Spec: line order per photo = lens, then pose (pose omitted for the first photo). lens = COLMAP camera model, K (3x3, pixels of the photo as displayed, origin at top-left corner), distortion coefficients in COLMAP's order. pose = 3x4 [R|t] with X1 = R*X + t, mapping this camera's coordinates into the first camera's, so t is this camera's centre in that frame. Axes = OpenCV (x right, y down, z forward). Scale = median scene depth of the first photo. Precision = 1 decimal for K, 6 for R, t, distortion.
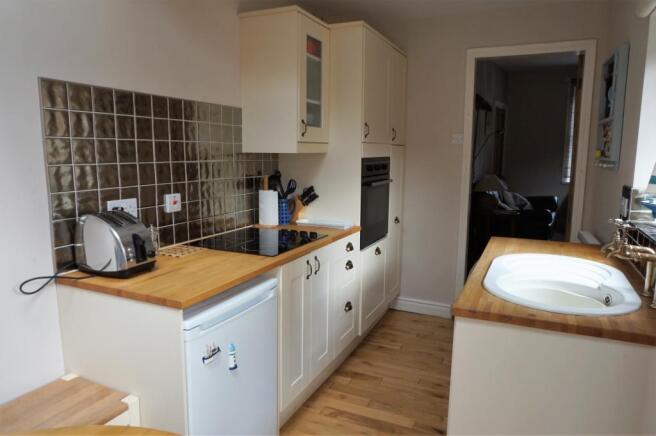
lens RADIAL K [[465.5, 0, 328.0], [0, 465.5, 218.0], [0, 0, 1]] dist [-0.003855, -0.000280]
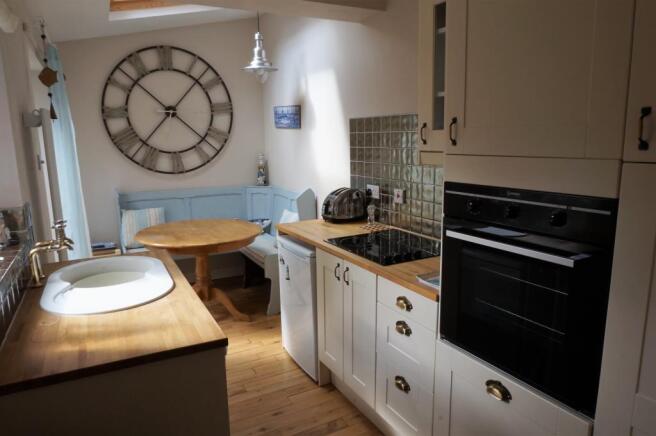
lens RADIAL K [[444.6, 0, 328.0], [0, 444.6, 218.0], [0, 0, 1]] dist [0.003085, 0.000544]
pose [[-0.601645, 0.143466, -0.785774, 0.746350], [-0.106445, 0.960563, 0.256881, -0.264004], [0.791639, 0.238193, -0.562646, 1.520820]]
